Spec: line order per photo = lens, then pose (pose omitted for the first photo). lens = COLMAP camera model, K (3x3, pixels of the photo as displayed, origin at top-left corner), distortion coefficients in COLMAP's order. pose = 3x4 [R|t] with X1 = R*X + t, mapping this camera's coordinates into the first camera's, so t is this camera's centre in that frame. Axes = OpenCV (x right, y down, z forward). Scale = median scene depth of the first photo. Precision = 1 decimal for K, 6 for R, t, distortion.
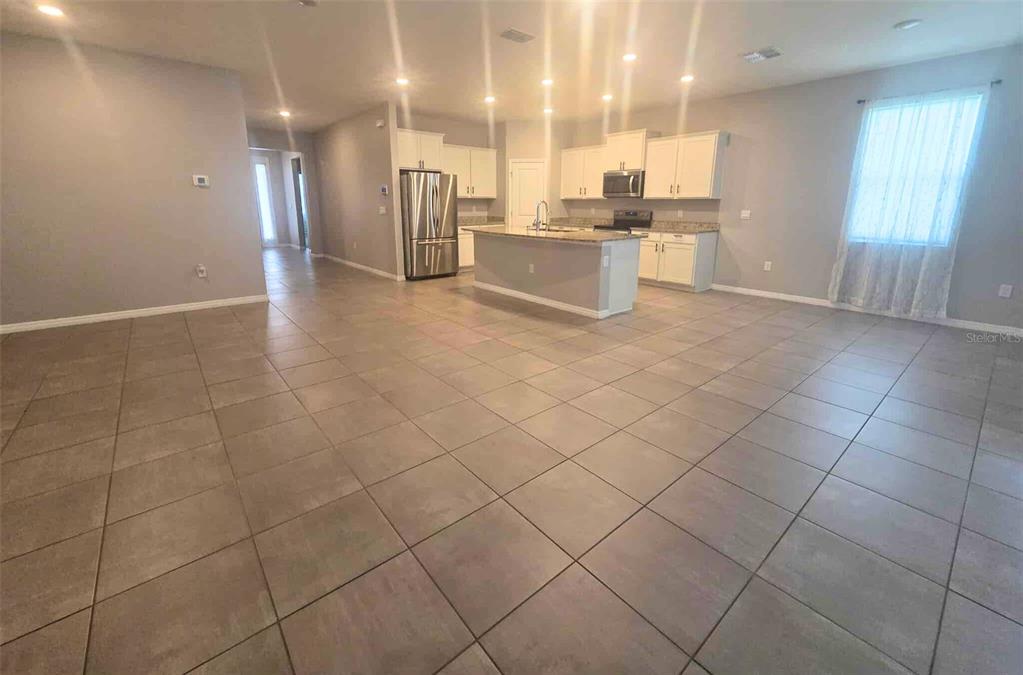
lens RADIAL K [[424.1, 0, 511.7], [0, 424.1, 295.0], [0, 0, 1]] dist [0.003654, -0.000321]
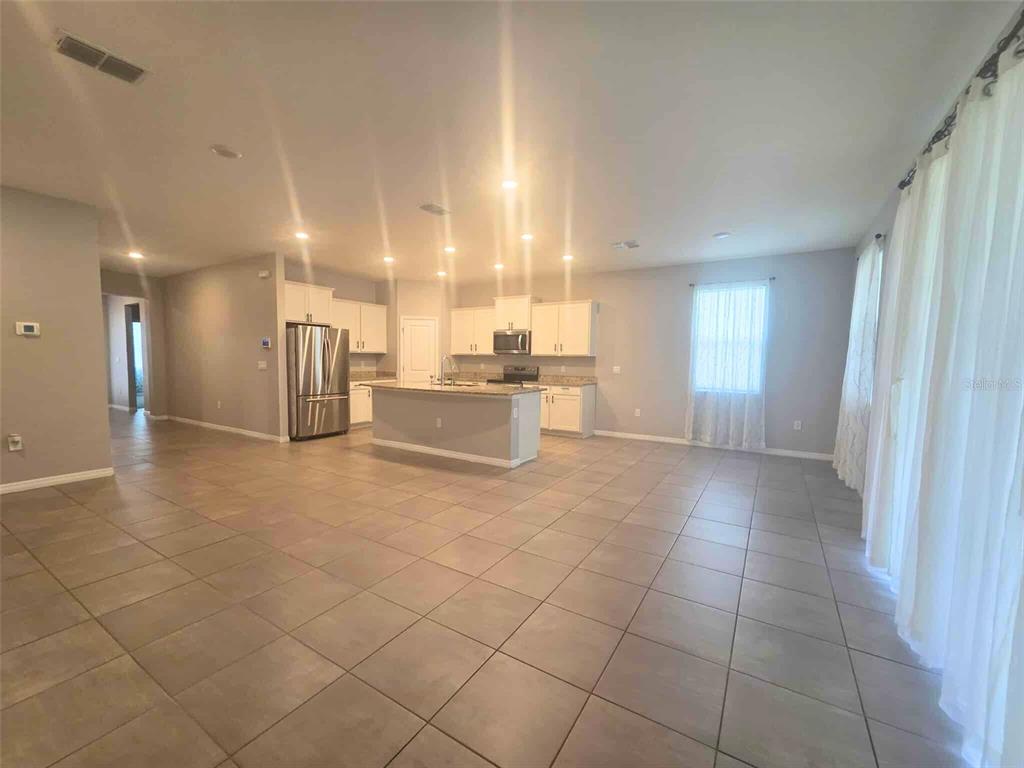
lens RADIAL K [[423.3, 0, 510.9], [0, 423.3, 389.2], [0, 0, 1]] dist [0.002529, -0.000258]
pose [[0.951500, -0.014736, 0.307295, -0.081138], [0.057020, 0.989993, -0.129083, -0.000864], [-0.302318, 0.140344, 0.942819, -0.010801]]
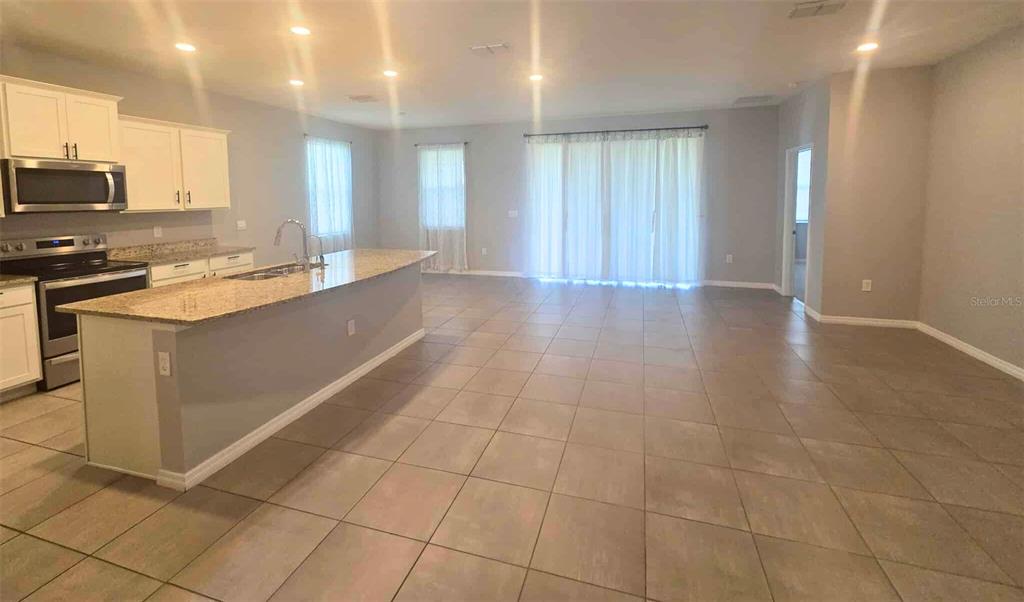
lens RADIAL K [[423.0, 0, 515.6], [0, 423.0, 225.1], [0, 0, 1]] dist [0.002240, -0.000399]
pose [[-0.553294, -0.058413, 0.830935, -0.475499], [0.184713, 0.964100, 0.190769, -0.226411], [-0.812248, 0.259036, -0.522641, 0.889332]]
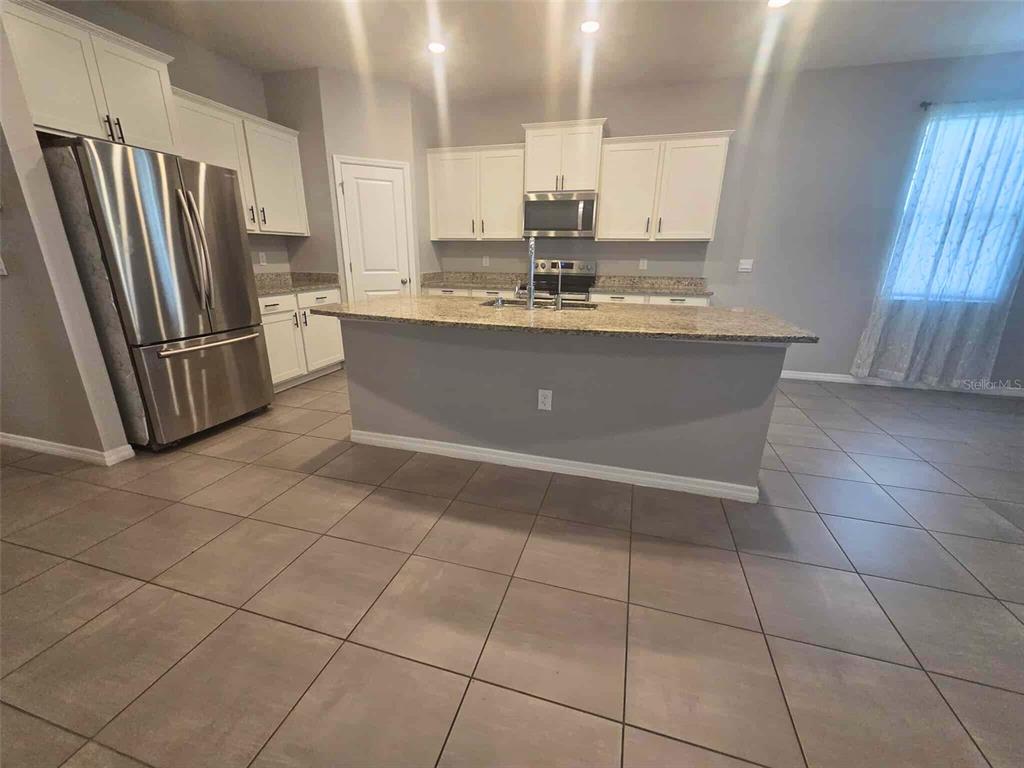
lens RADIAL K [[423.3, 0, 507.5], [0, 423.3, 393.8], [0, 0, 1]] dist [0.002529, -0.000258]
pose [[0.834805, -0.170066, 0.523620, -0.171134], [0.111286, 0.983586, 0.142035, -0.109305], [-0.539181, -0.060299, 0.840028, 0.539315]]
